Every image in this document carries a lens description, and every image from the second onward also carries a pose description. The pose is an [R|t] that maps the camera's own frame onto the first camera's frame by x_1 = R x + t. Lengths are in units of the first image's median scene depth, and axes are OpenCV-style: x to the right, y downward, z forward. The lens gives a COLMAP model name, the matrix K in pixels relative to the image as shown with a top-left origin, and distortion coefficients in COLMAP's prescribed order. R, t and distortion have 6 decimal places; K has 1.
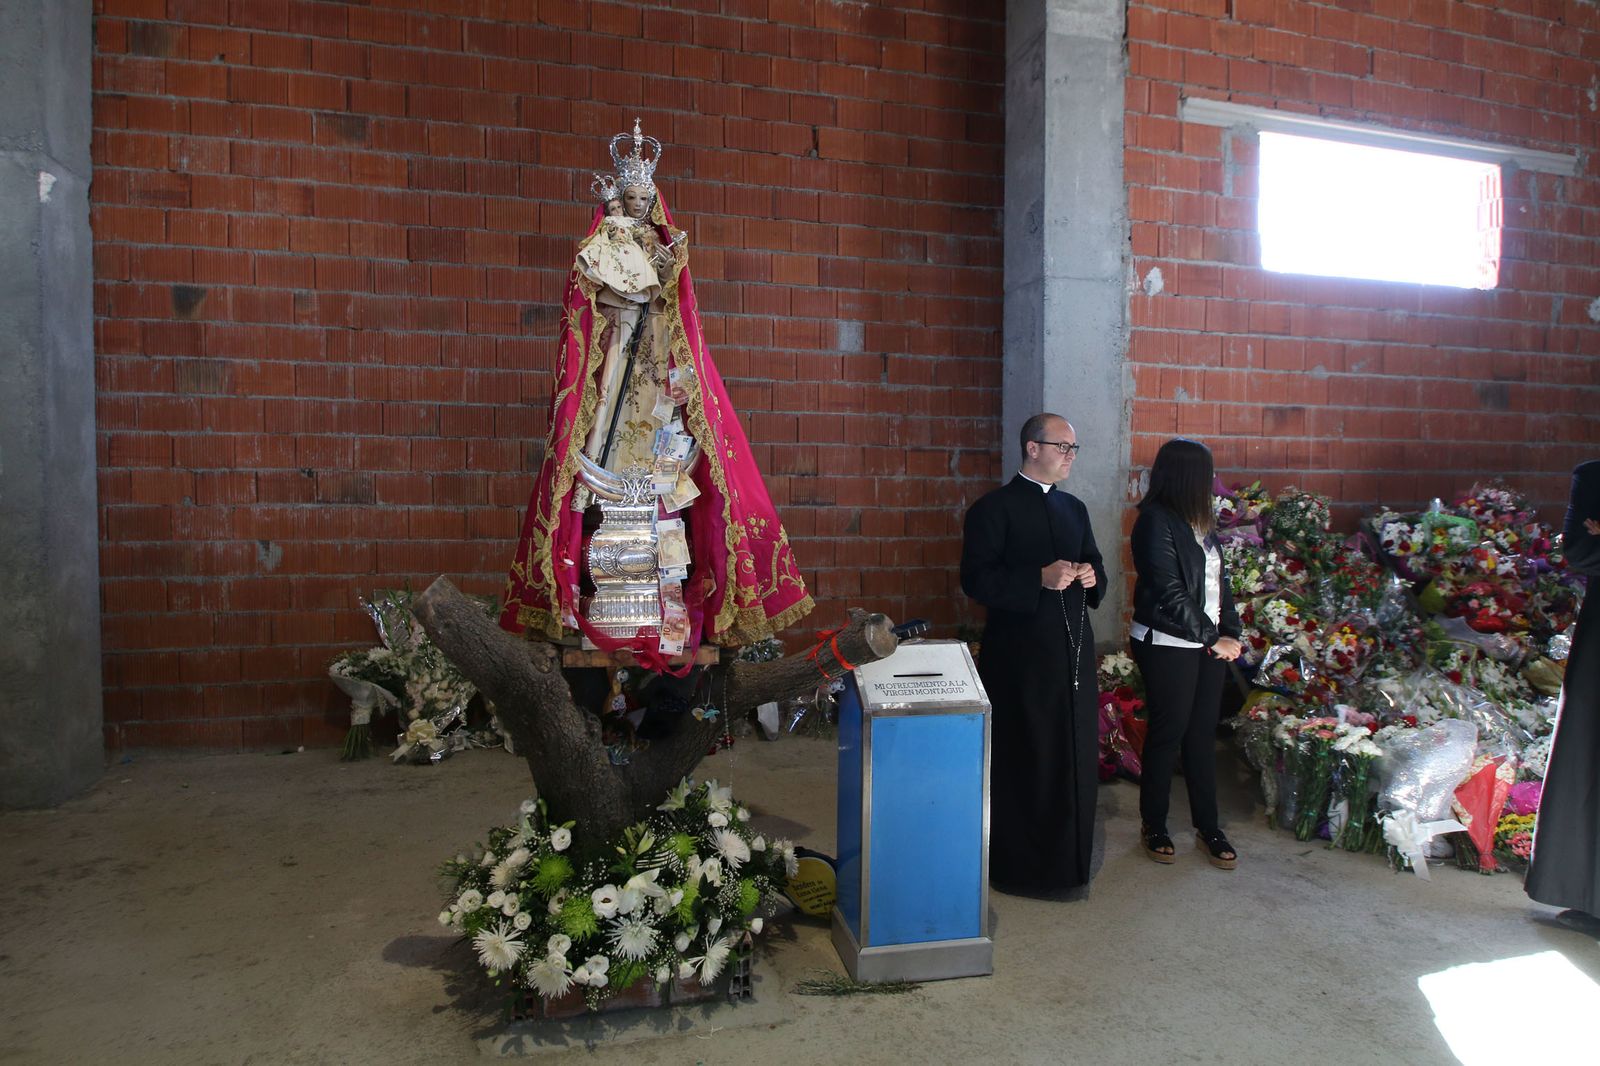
lens RADIAL K [[916.2, 0, 797.6], [0, 916.2, 530.8], [0, 0, 1]] dist [-0.021002, -0.002591]
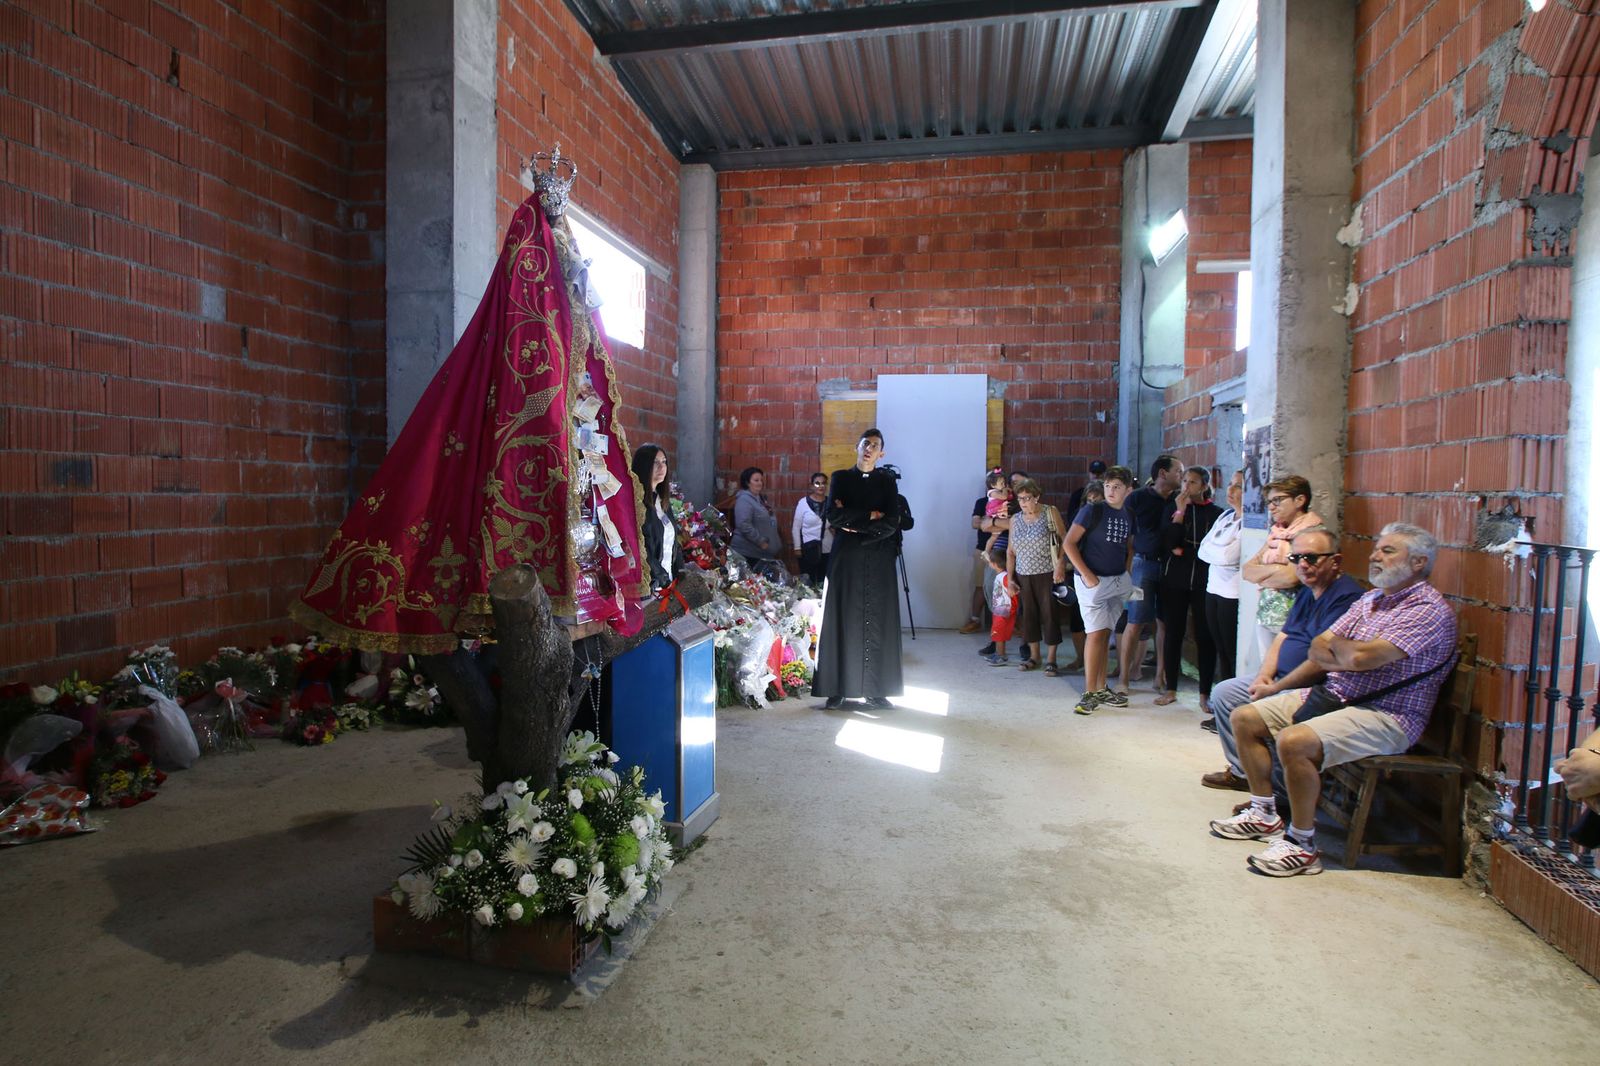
lens RADIAL K [[874.9, 0, 784.6], [0, 874.9, 523.5], [0, 0, 1]] dist [-0.003796, -0.016088]
pose [[0.451238, -0.032818, 0.891800, -0.510779], [0.024031, 0.999408, 0.024619, -0.005484], [-0.892080, 0.010322, 0.451760, 0.141758]]
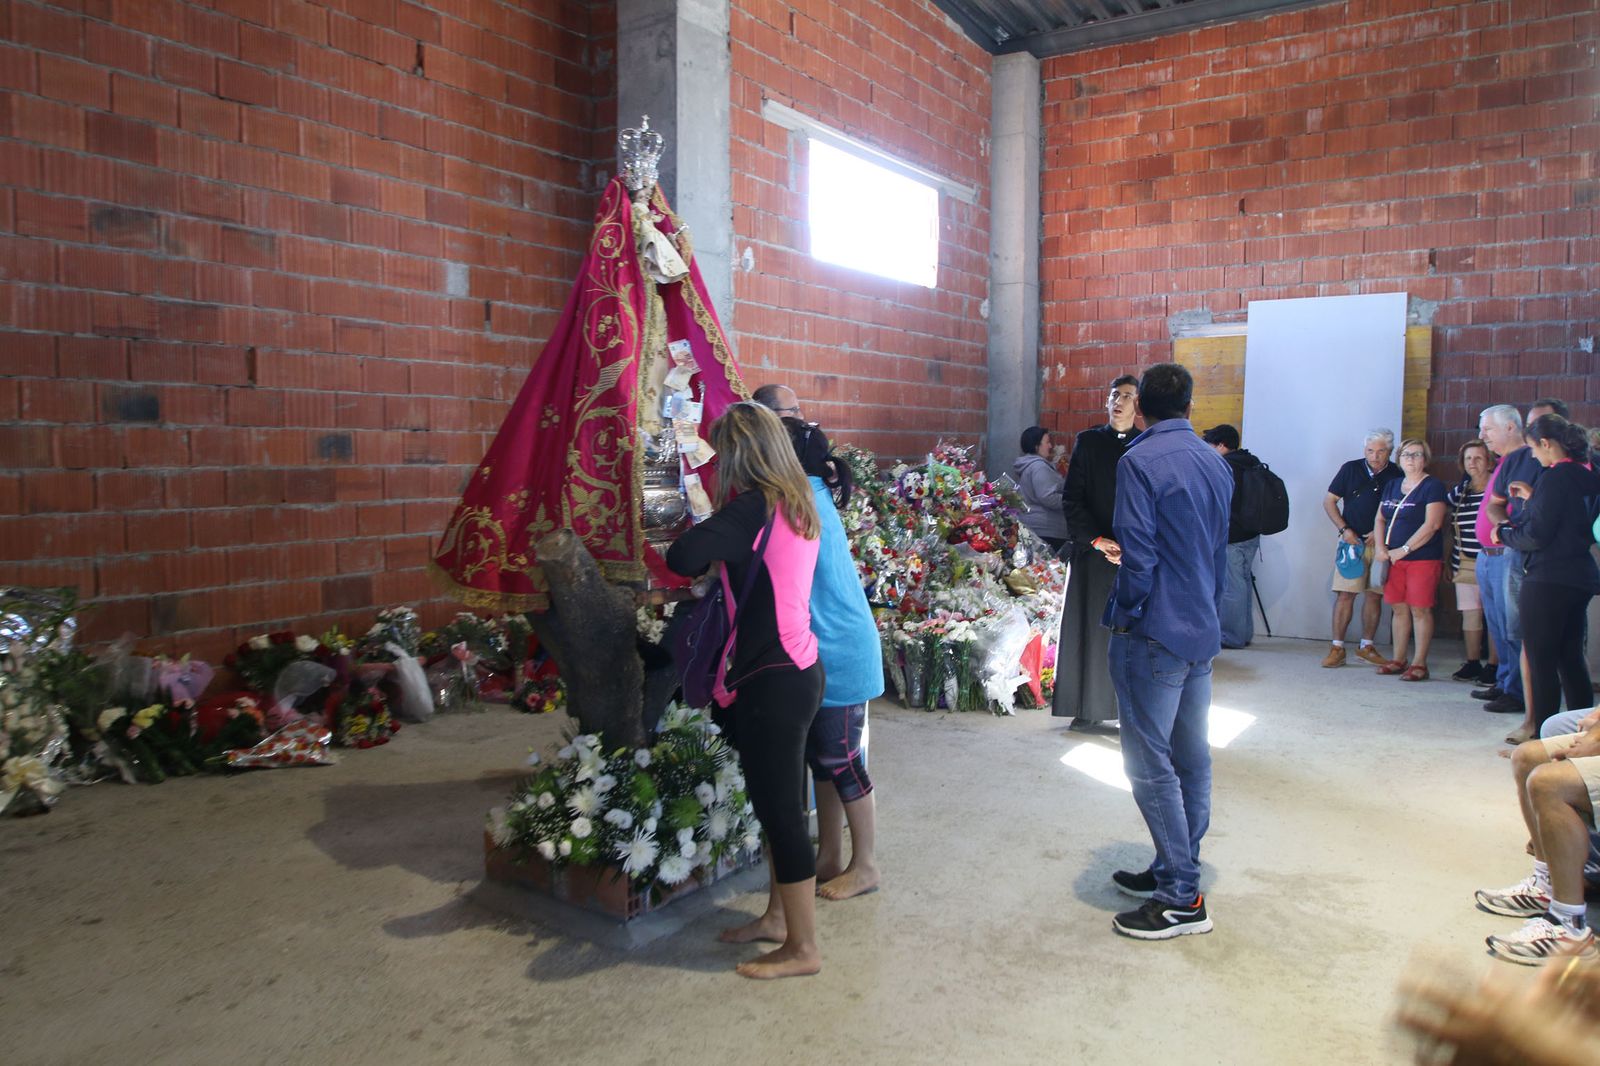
lens RADIAL K [[1125.8, 0, 795.3], [0, 1125.8, 526.1], [0, 0, 1]] dist [-0.049262, 0.023483]
pose [[0.758386, -0.045008, 0.650250, -0.481099], [0.026577, 0.998919, 0.038145, 0.001376], [-0.651264, -0.011646, 0.758762, -0.084938]]
